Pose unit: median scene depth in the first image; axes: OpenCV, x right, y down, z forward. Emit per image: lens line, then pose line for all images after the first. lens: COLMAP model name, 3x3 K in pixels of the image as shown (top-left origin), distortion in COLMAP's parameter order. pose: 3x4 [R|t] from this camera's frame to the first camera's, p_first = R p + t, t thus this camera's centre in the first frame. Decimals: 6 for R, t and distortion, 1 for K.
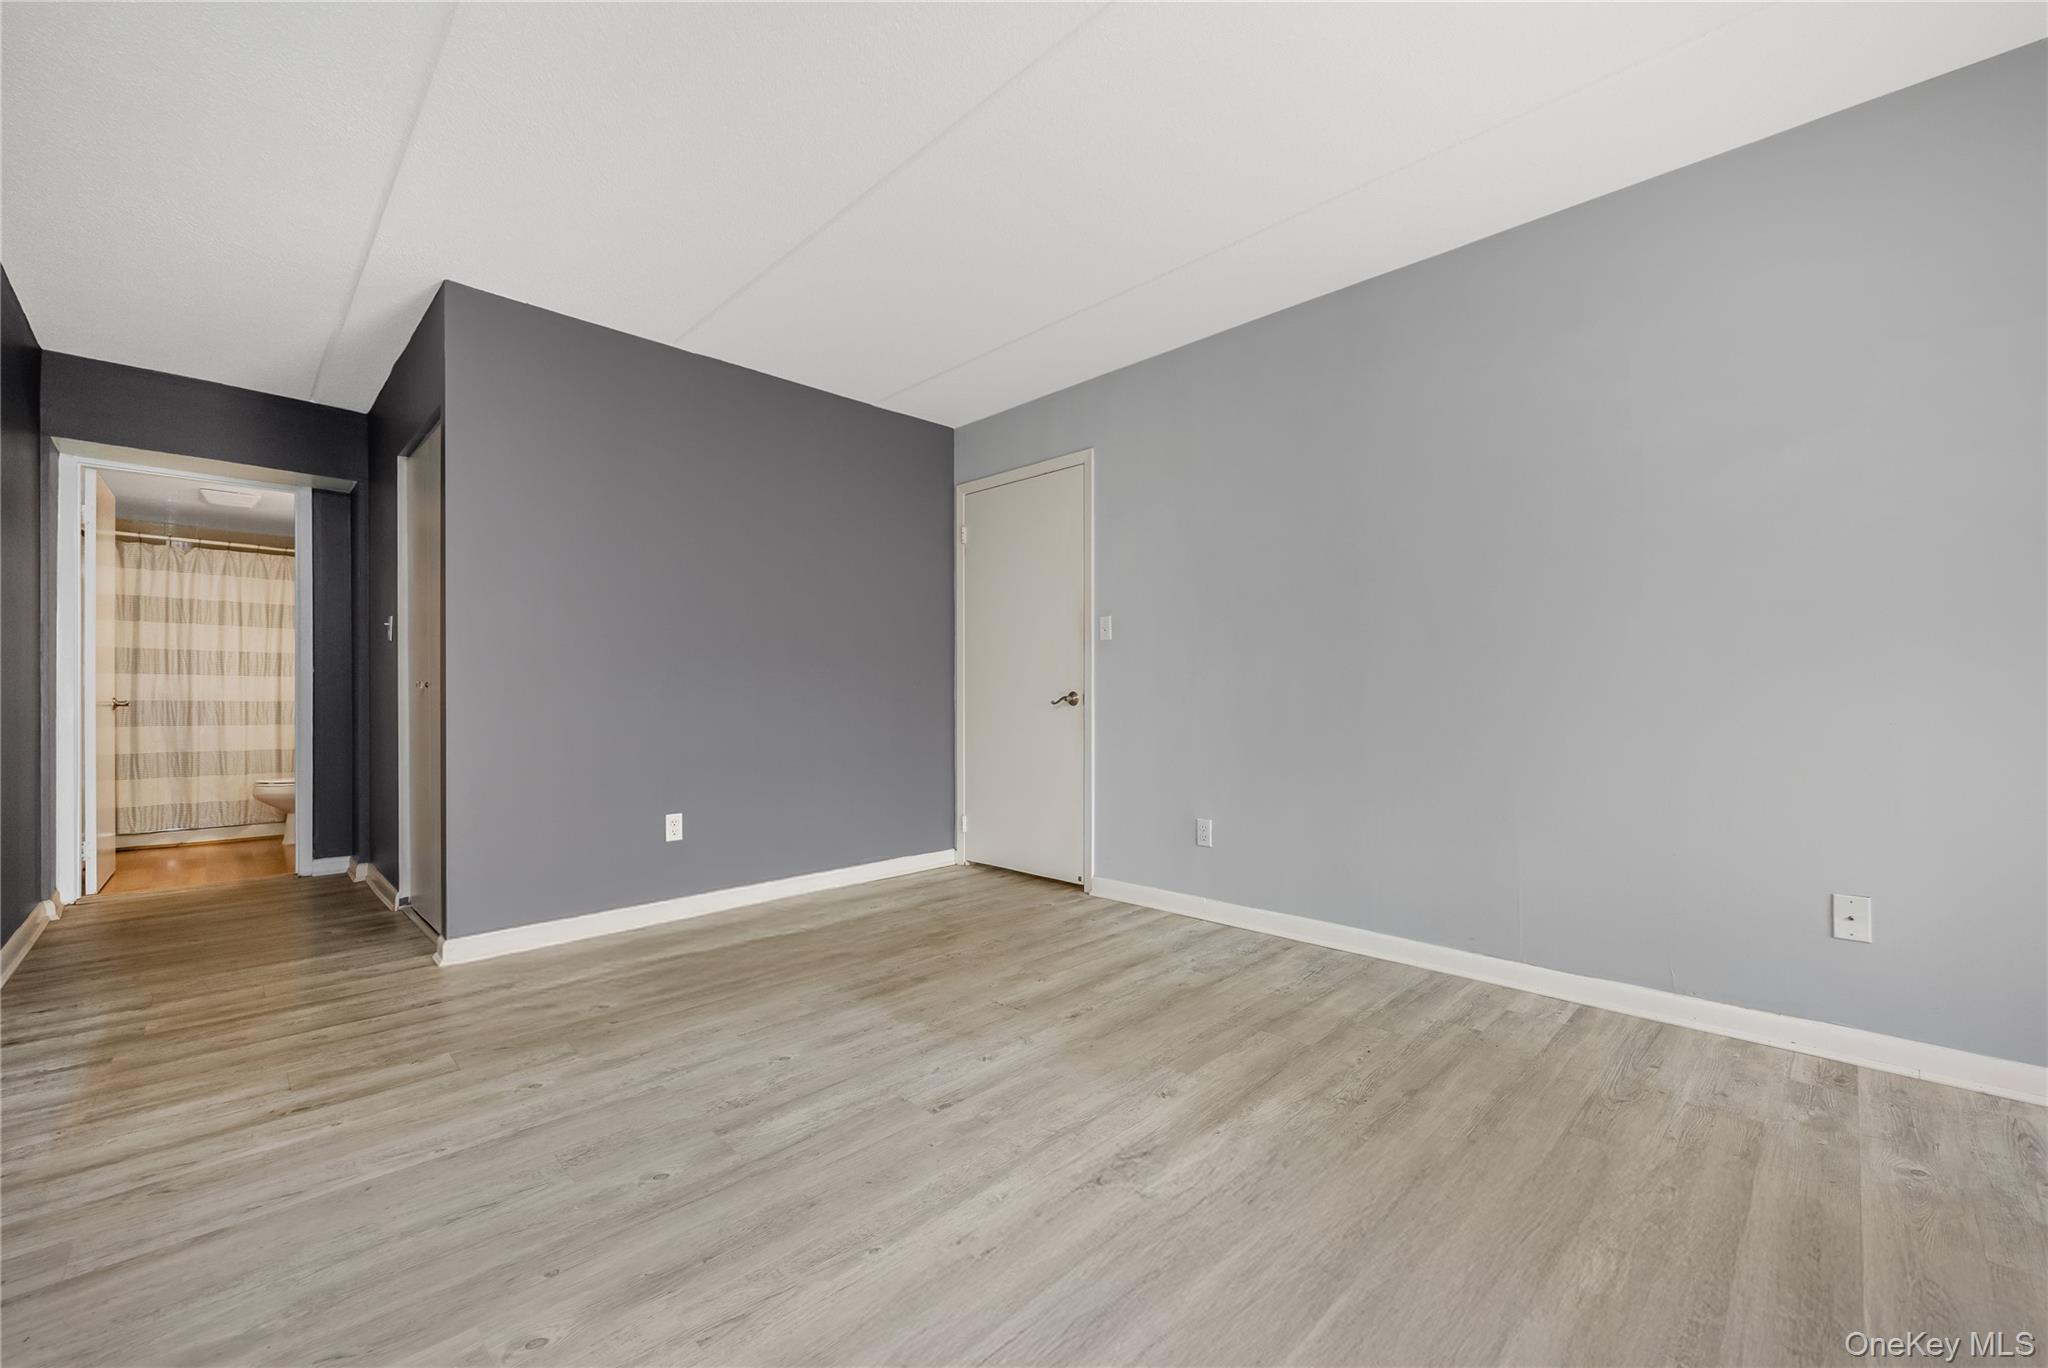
lens RADIAL K [[822.2, 0, 1033.7], [0, 822.2, 684.8], [0, 0, 1]] dist [-0.002562, -0.000138]
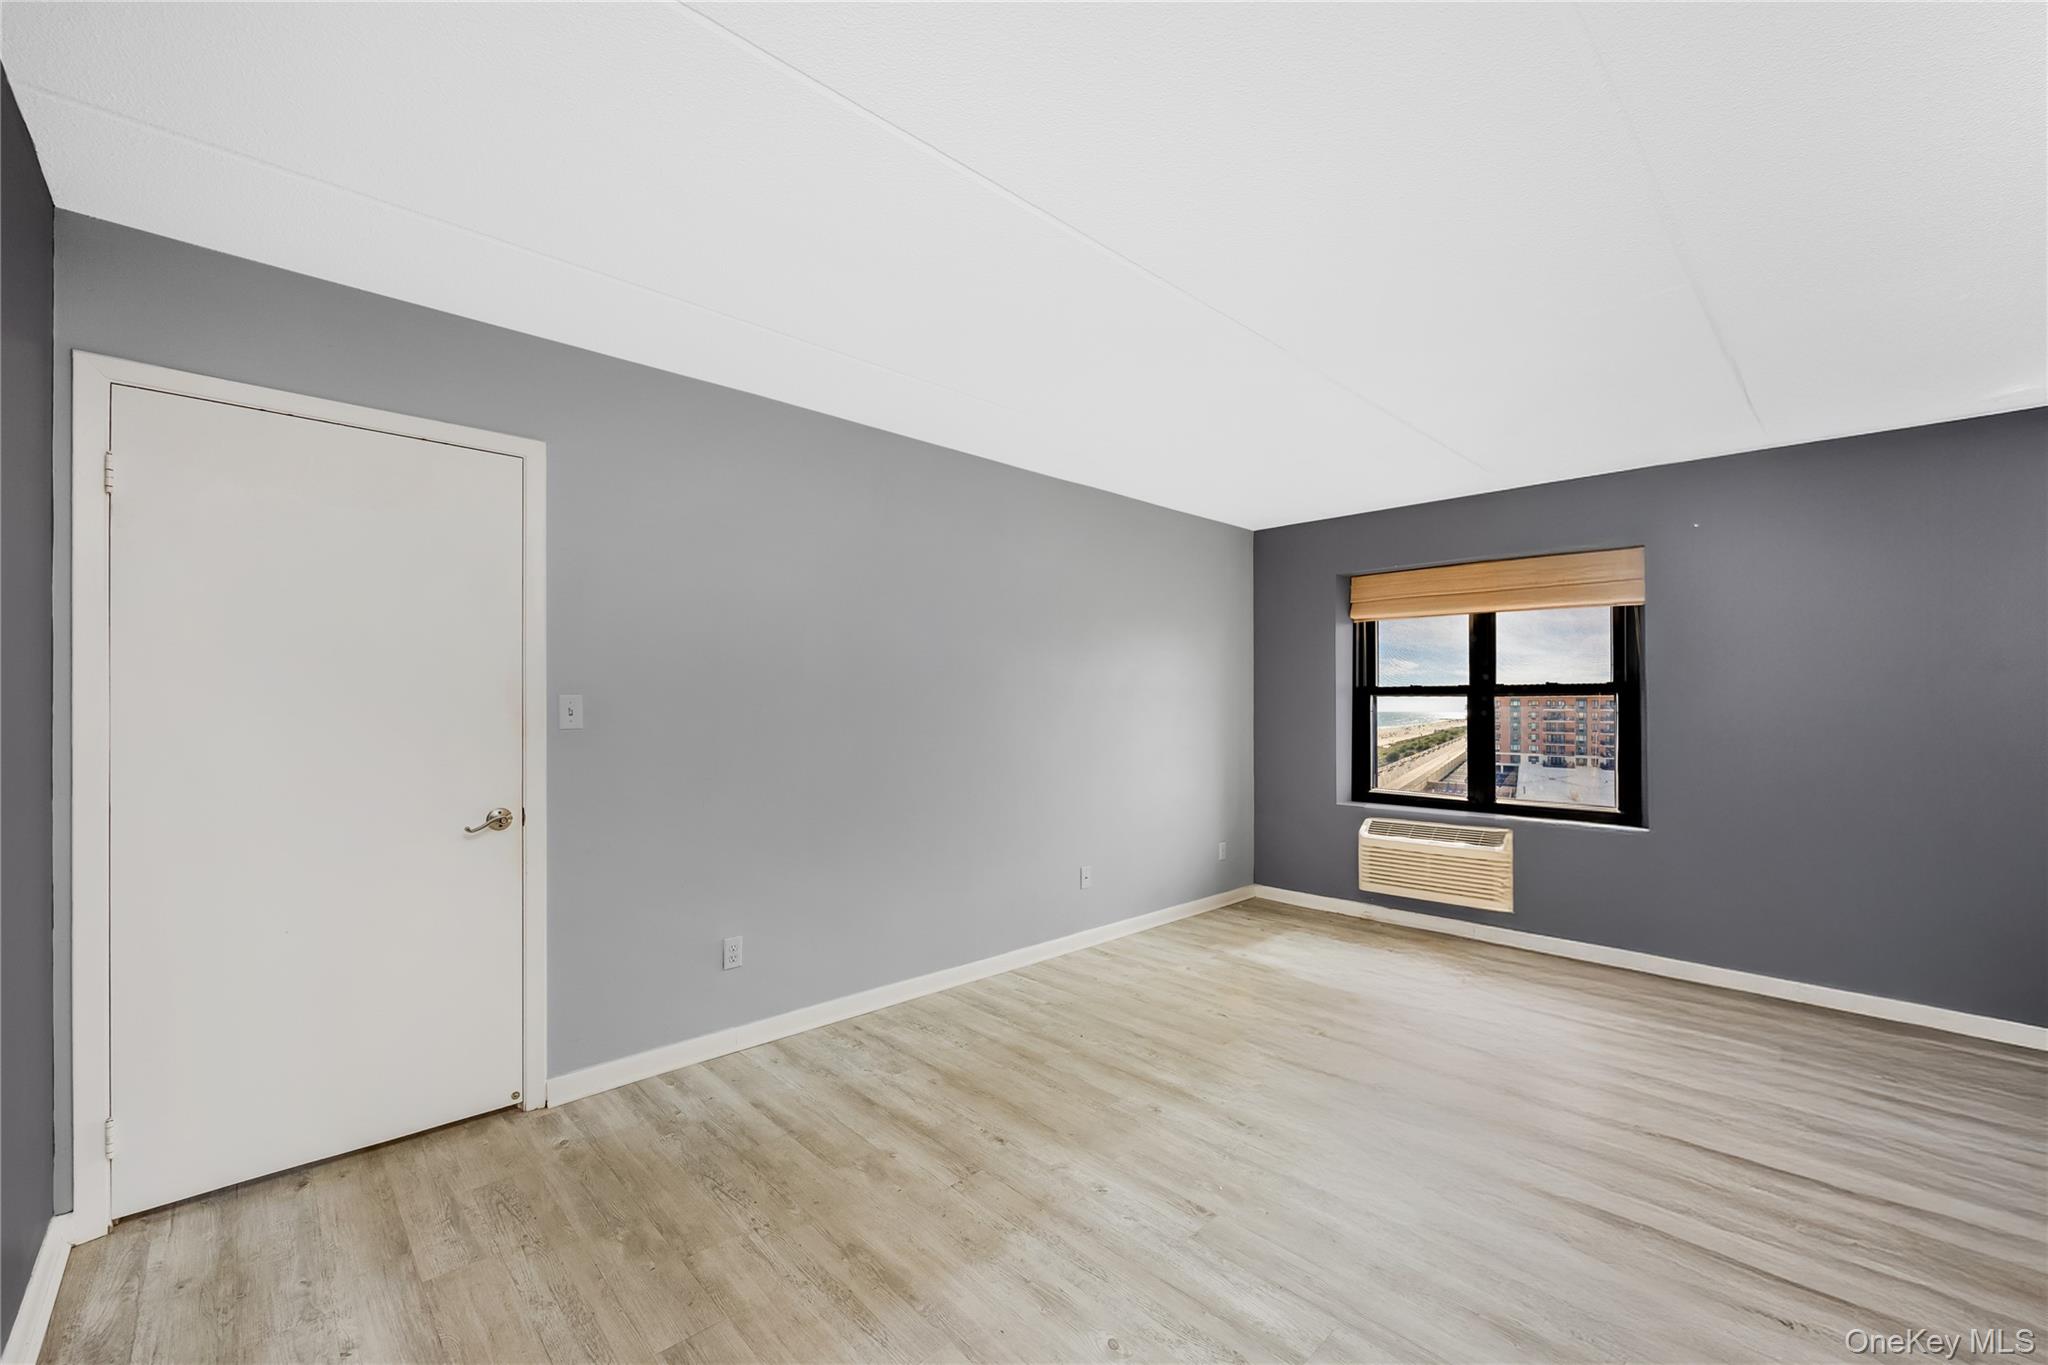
lens RADIAL K [[822.2, 0, 1032.0], [0, 822.2, 700.3], [0, 0, 1]] dist [-0.002562, -0.000138]
pose [[0.024336, 0.013995, 0.999606, -0.848438], [-0.013068, 0.999821, -0.013680, -0.105431], [-0.999618, -0.012730, 0.024514, 0.837308]]
